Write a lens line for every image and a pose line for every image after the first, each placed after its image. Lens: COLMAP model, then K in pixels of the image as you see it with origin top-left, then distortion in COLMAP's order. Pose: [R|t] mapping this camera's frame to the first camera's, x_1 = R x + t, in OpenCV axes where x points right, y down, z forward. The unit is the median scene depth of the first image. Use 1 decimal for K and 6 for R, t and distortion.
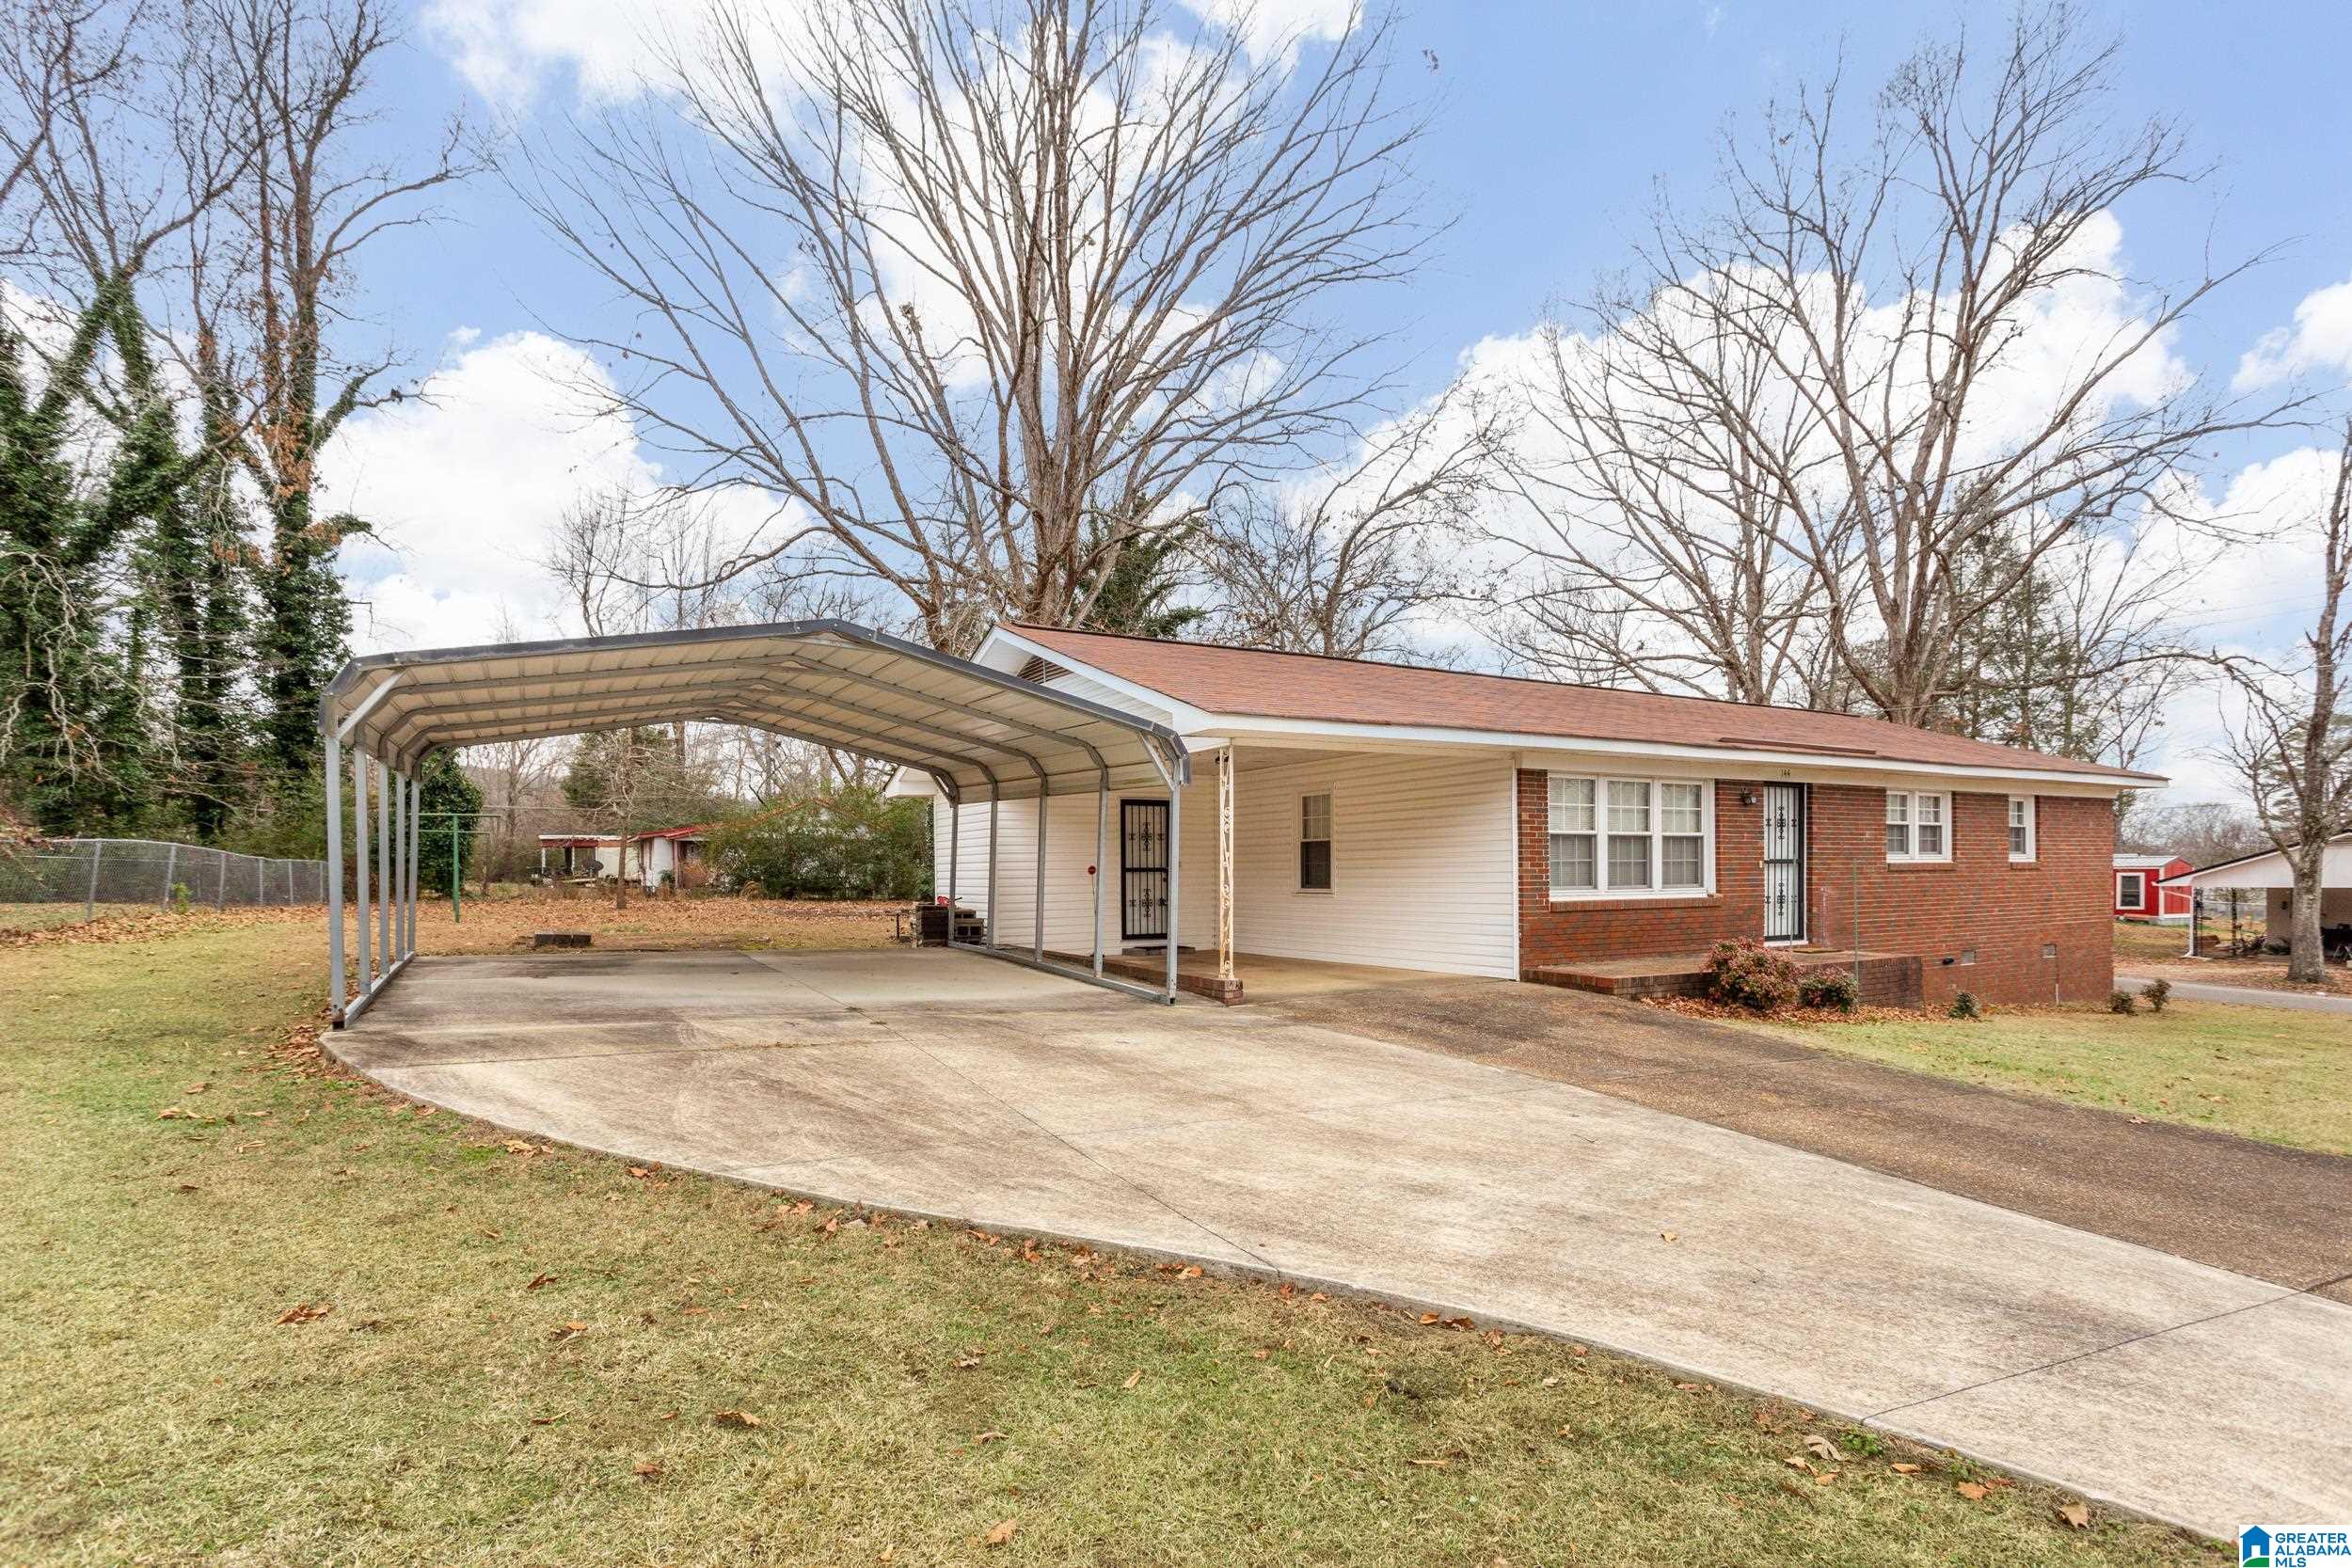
lens RADIAL K [[1201.8, 0, 1153.3], [0, 1201.8, 832.5], [0, 0, 1]] dist [-0.007095, 0.008944]
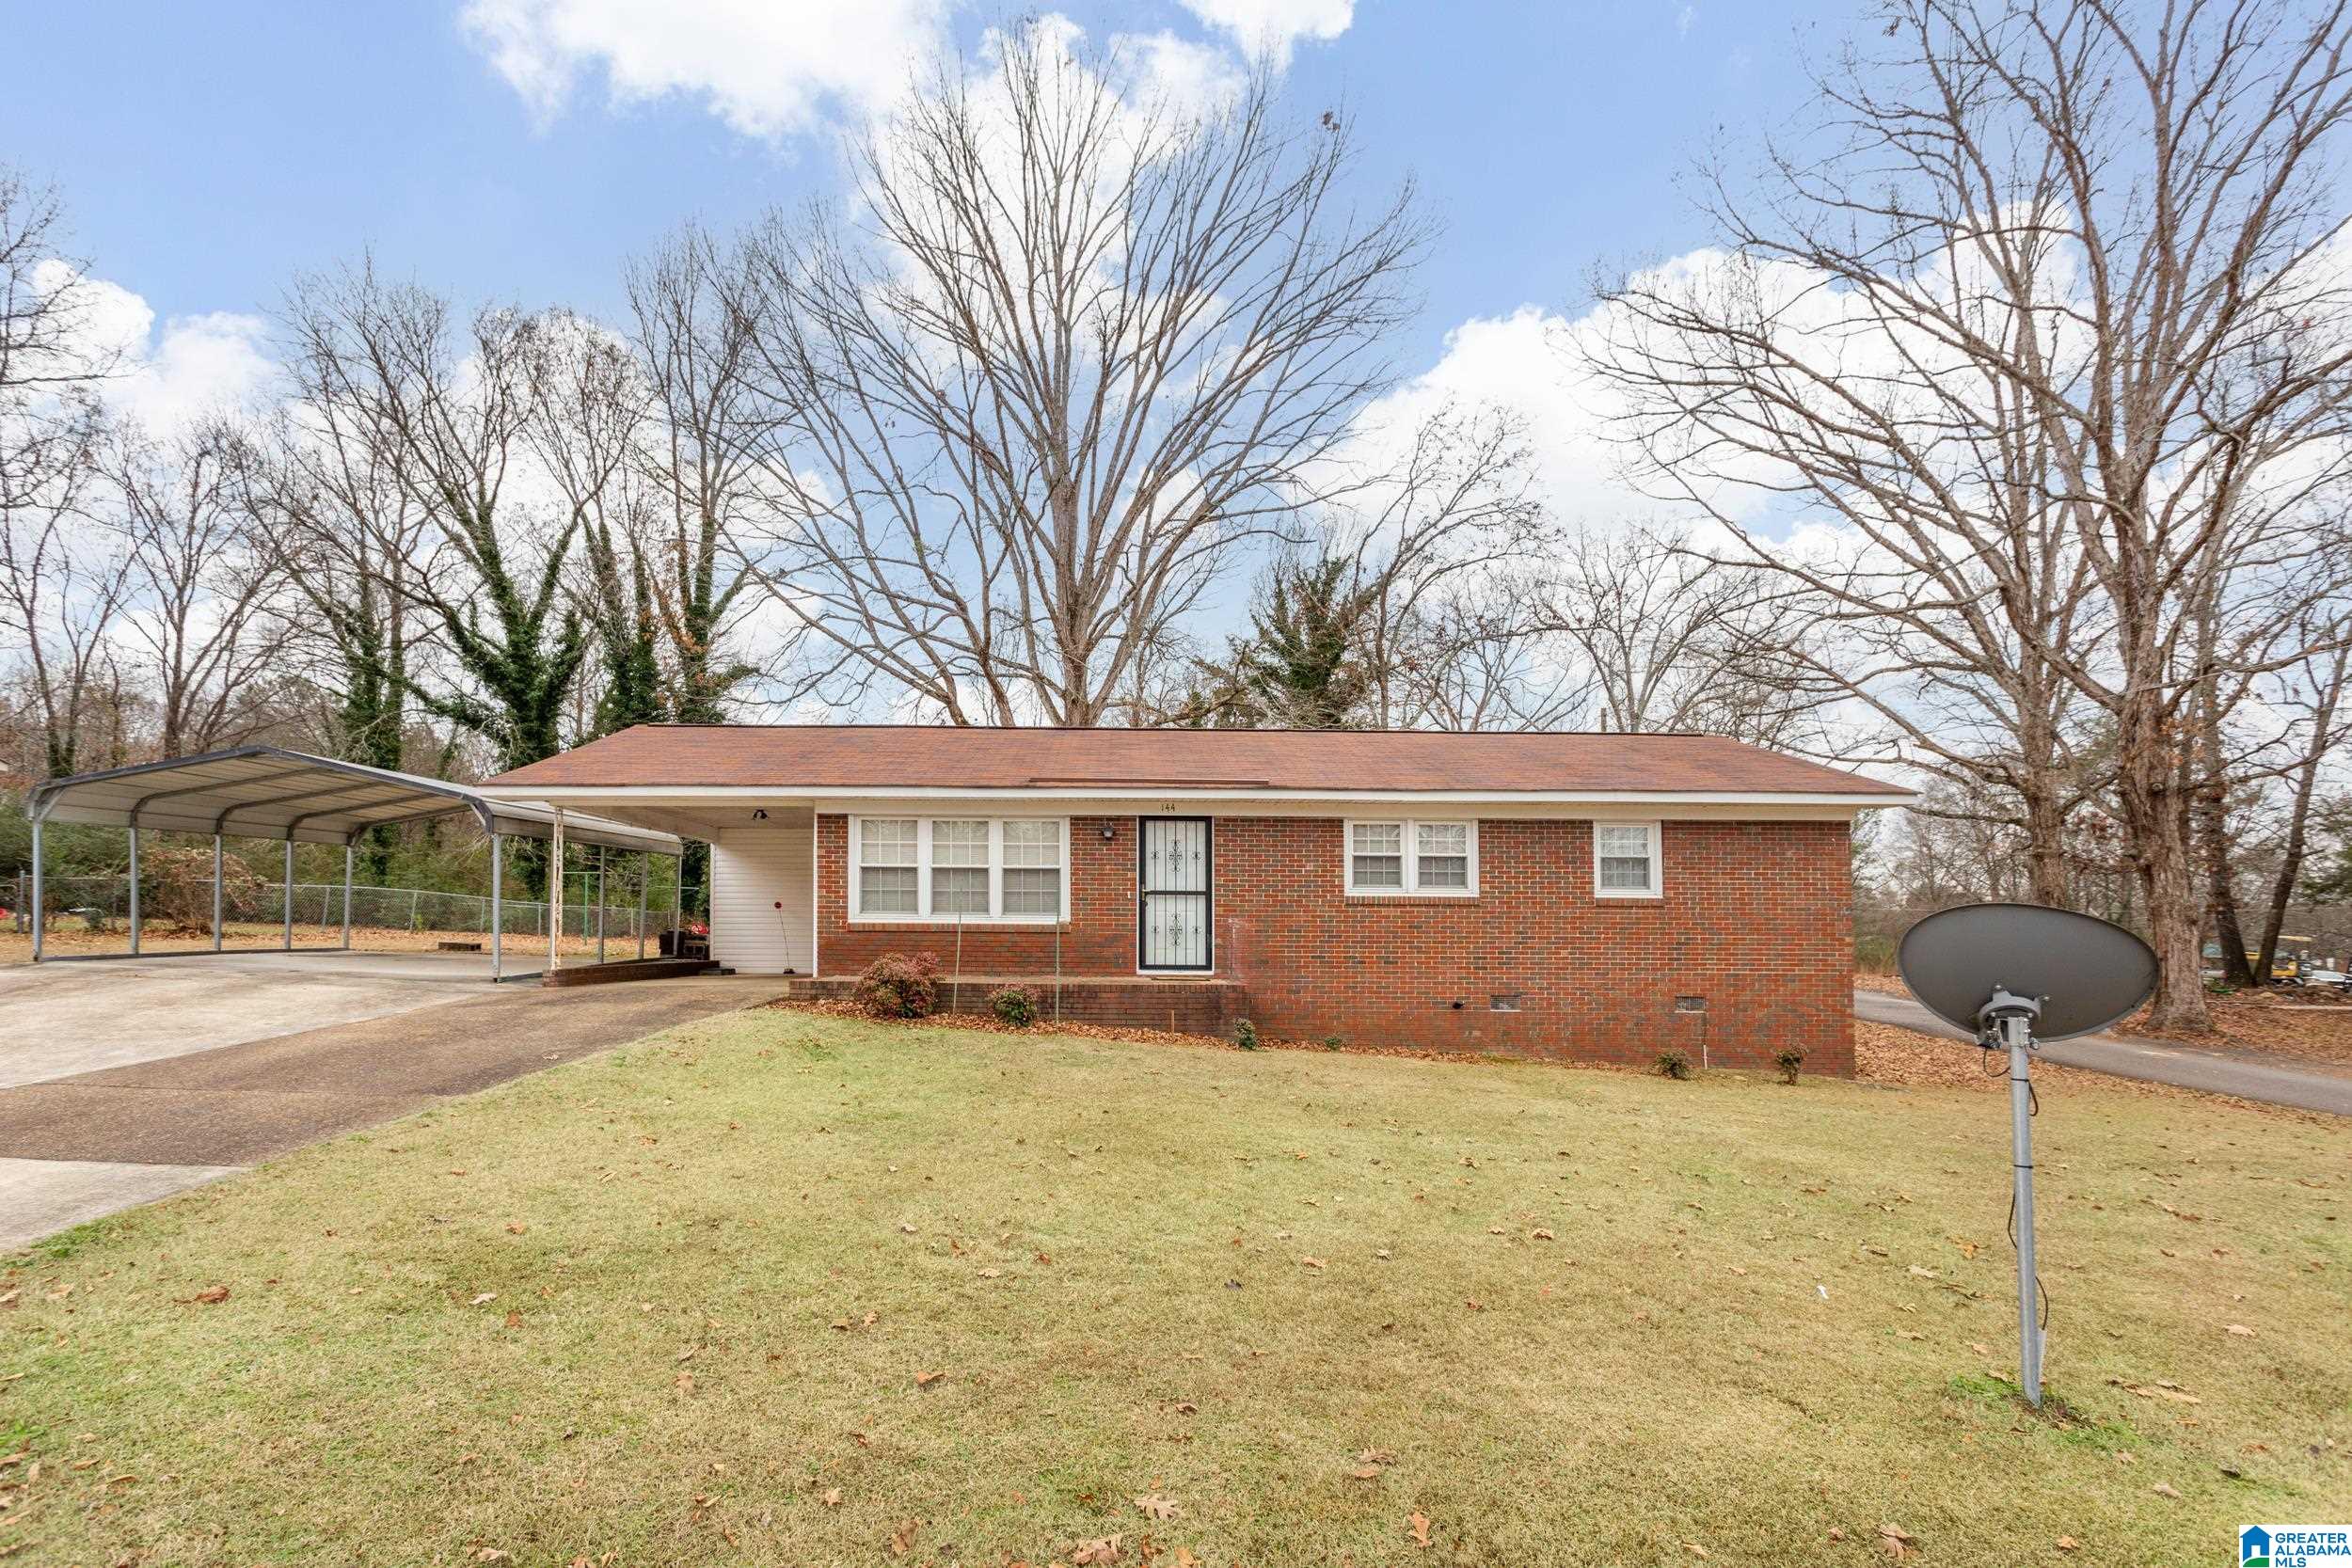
lens RADIAL K [[1201.8, 0, 1101.4], [0, 1201.8, 829.0], [0, 0, 1]] dist [-0.007095, 0.008944]
pose [[0.852037, -0.033338, -0.522418, 0.503860], [0.000743, 0.998046, -0.062480, 0.016829], [0.523481, 0.052847, 0.850397, 0.041808]]
